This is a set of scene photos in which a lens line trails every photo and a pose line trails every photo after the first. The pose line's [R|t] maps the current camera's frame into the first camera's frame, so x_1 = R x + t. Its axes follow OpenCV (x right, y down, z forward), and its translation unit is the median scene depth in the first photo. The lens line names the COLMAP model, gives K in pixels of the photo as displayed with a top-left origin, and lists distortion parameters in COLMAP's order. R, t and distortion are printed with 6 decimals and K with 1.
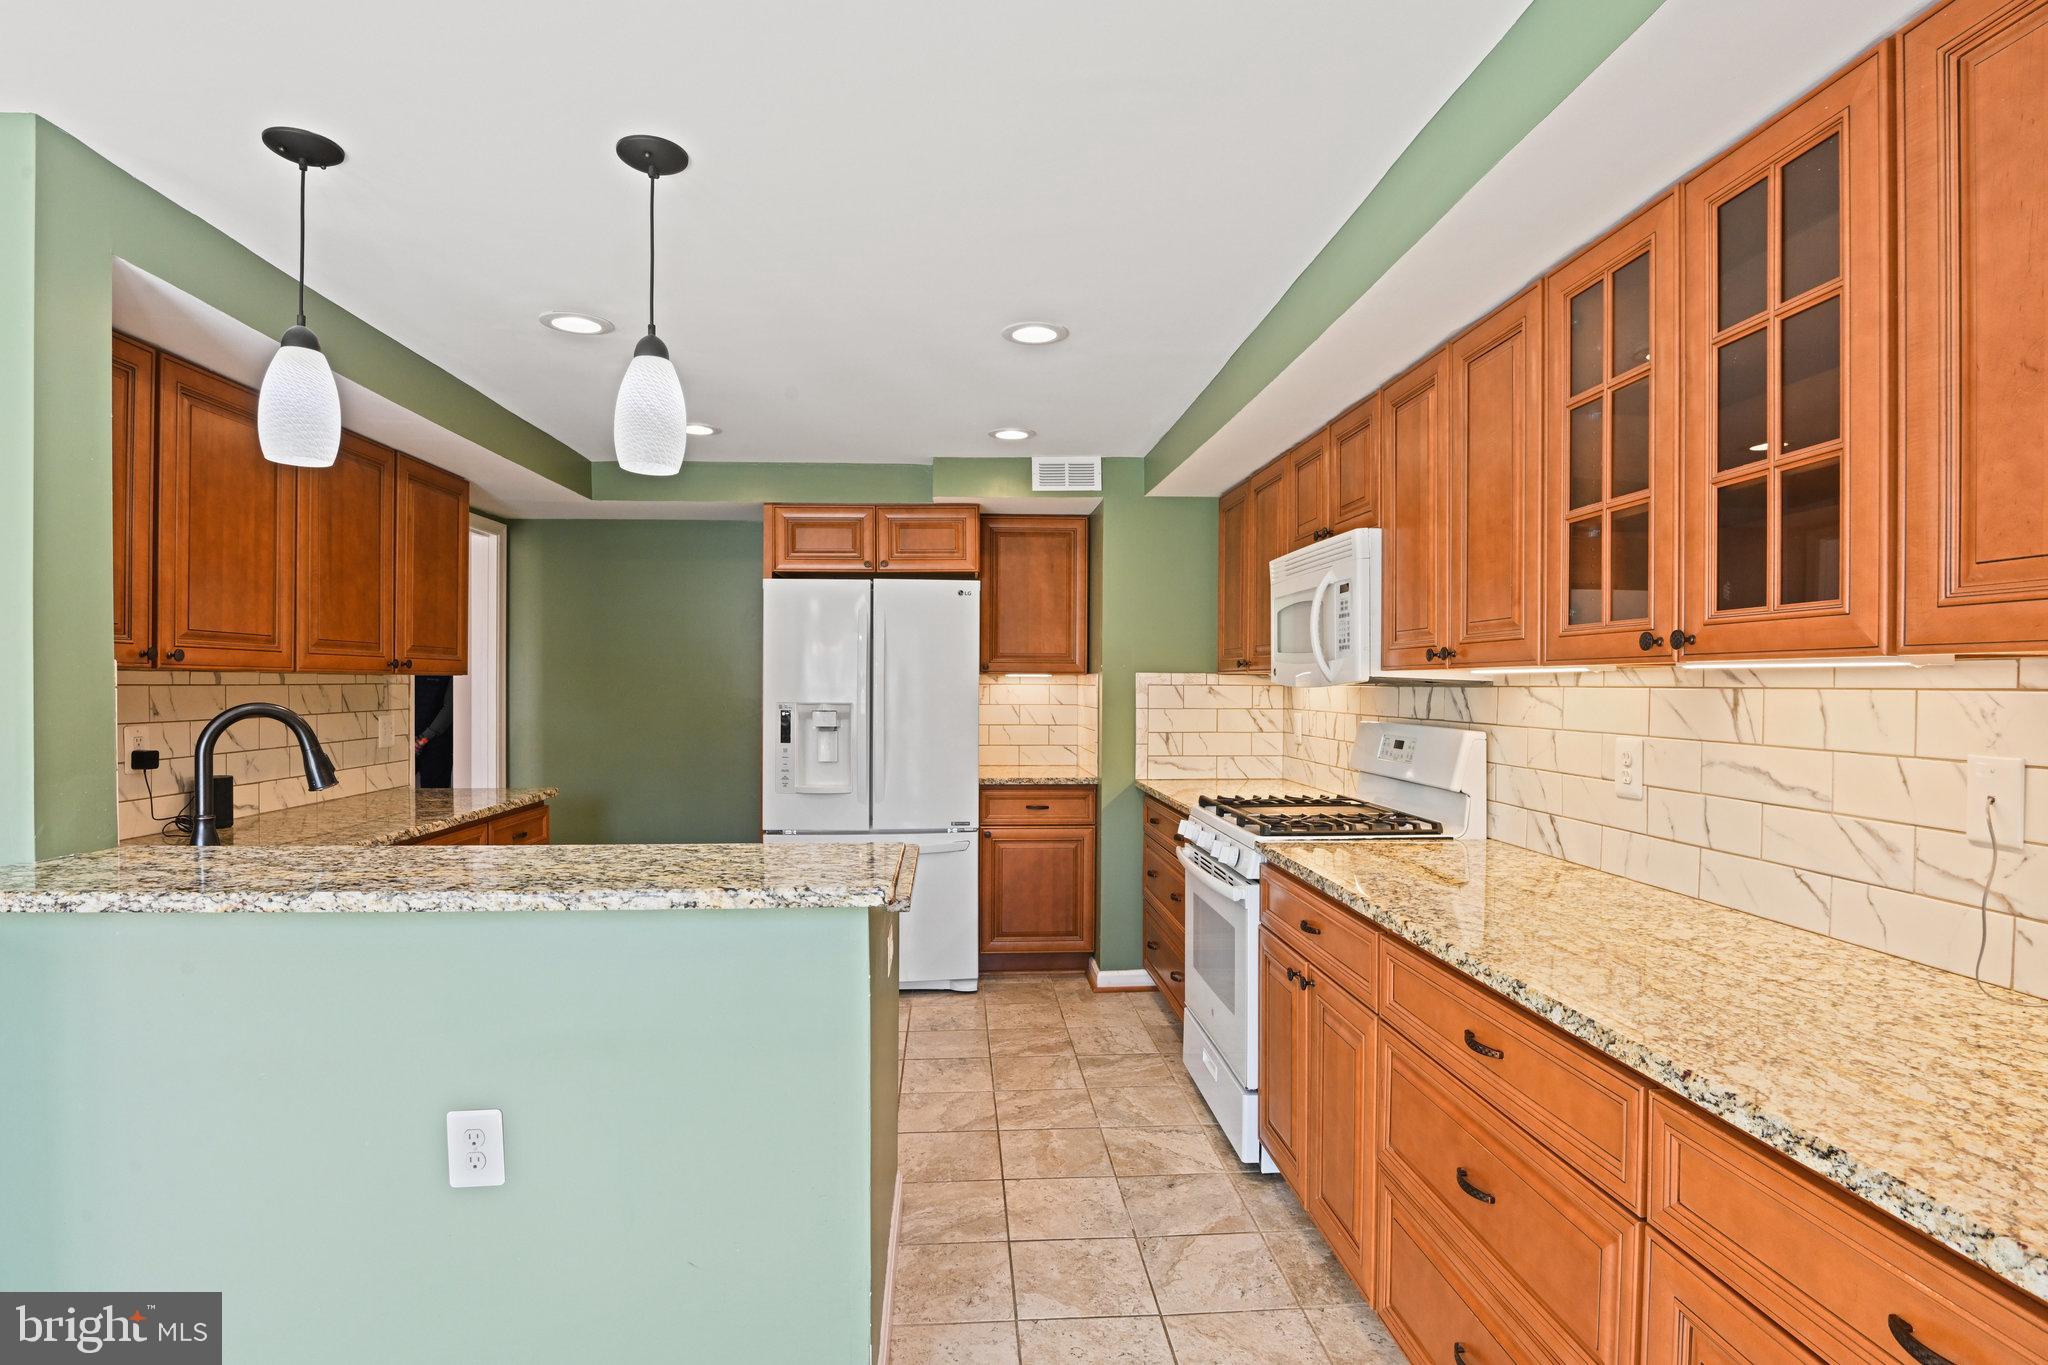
lens RADIAL K [[1039.4, 0, 1019.6], [0, 1039.4, 692.0], [0, 0, 1]] dist [-0.021472, -0.000302]
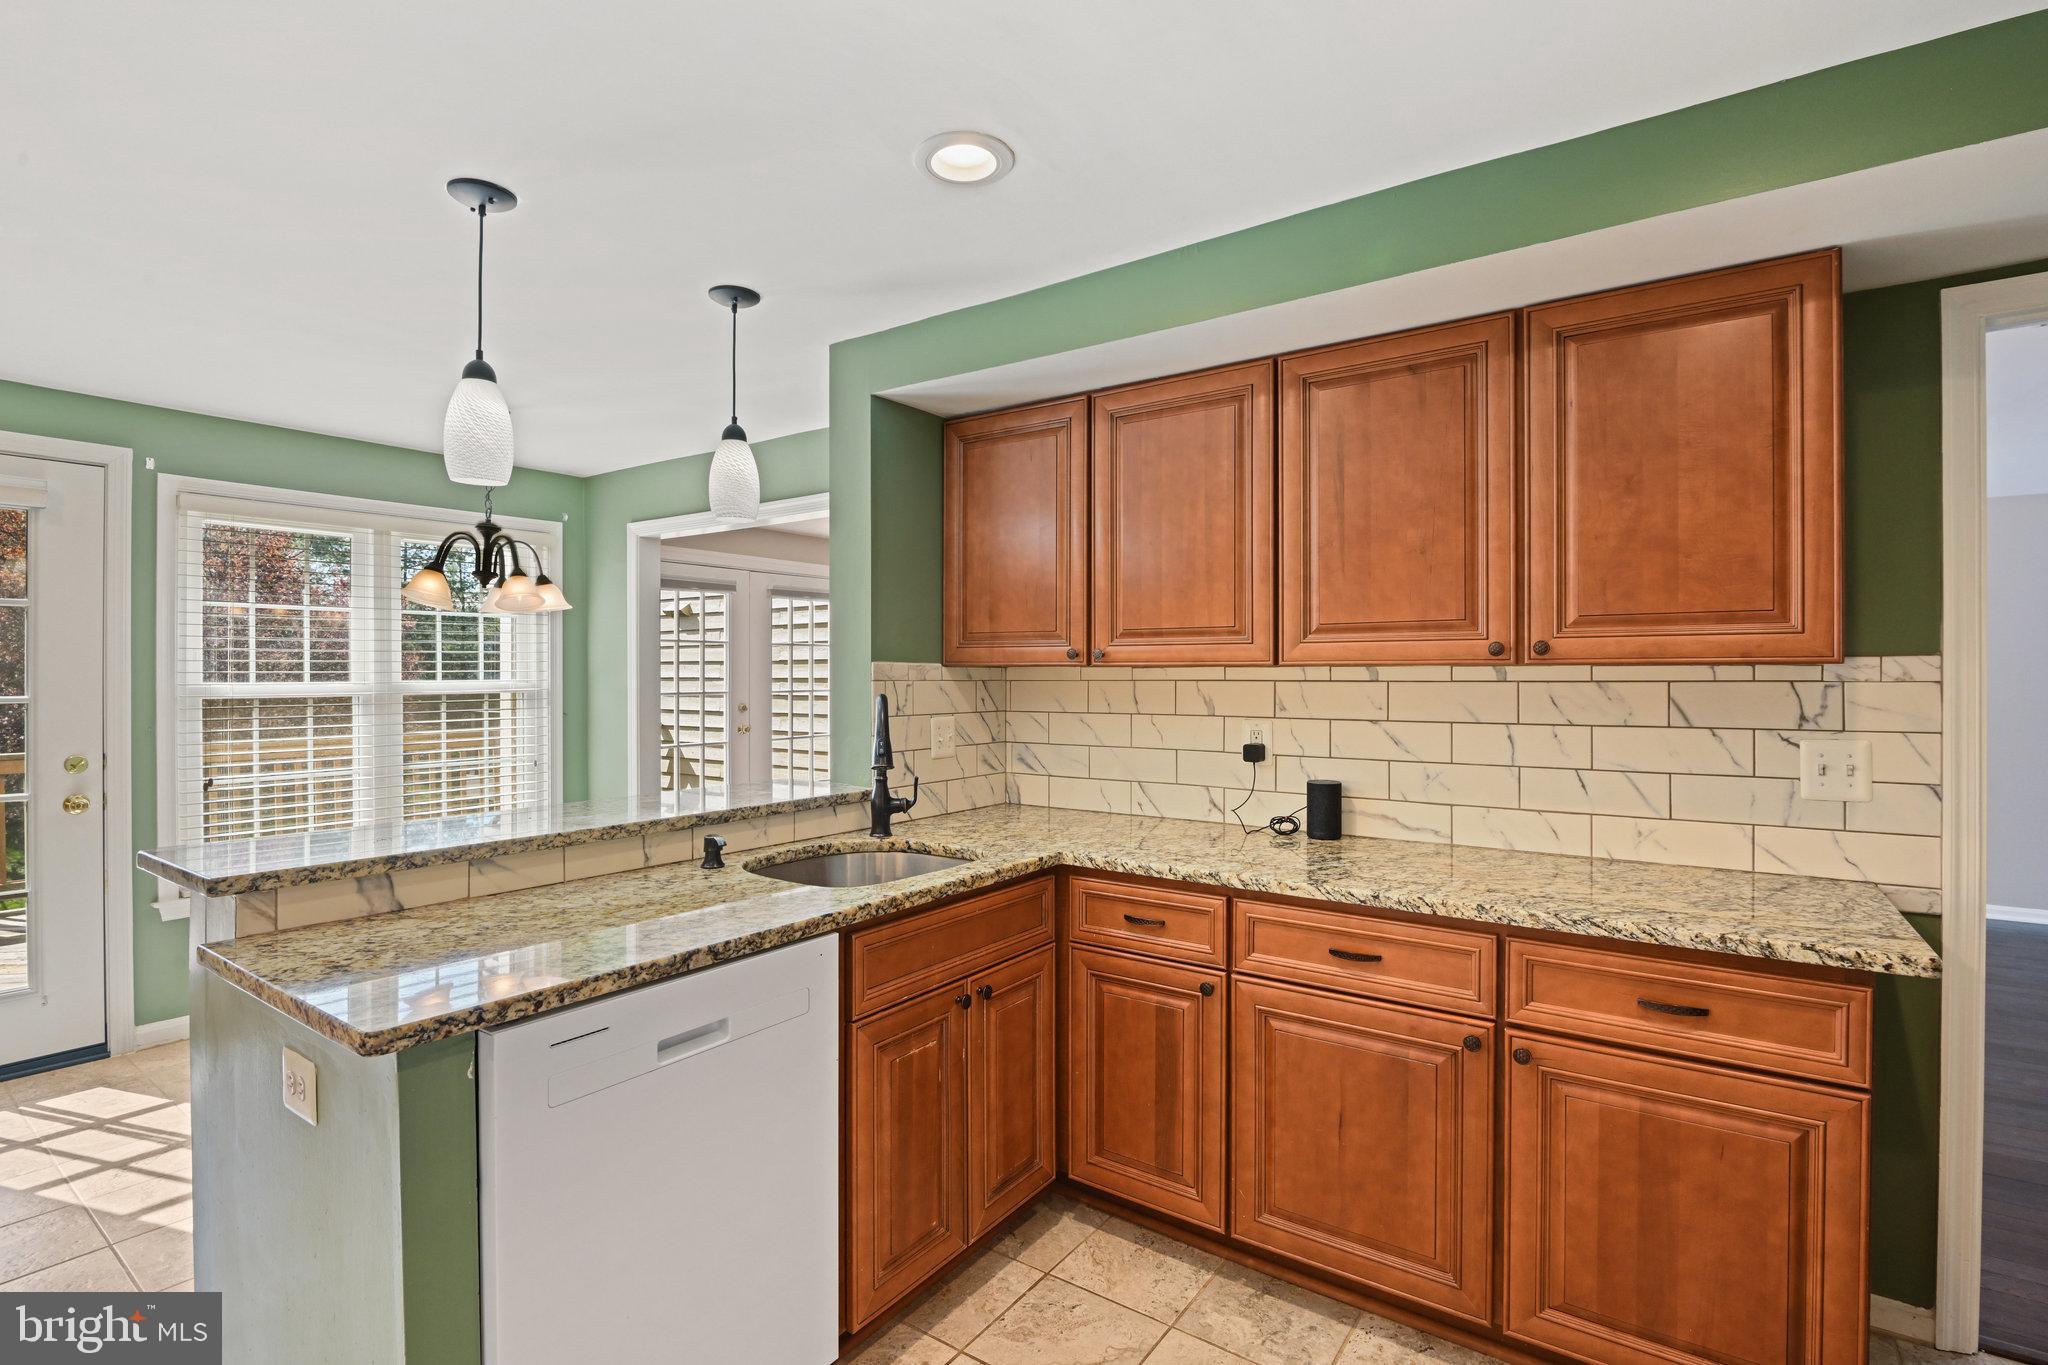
lens RADIAL K [[937.4, 0, 1039.7], [0, 937.4, 677.8], [0, 0, 1]] dist [-0.015191, -0.000216]
pose [[-0.624812, -0.003184, -0.780769, 0.015716], [-0.009093, 0.999954, 0.003199, -0.006919], [0.780722, 0.009098, -0.624812, 0.903375]]
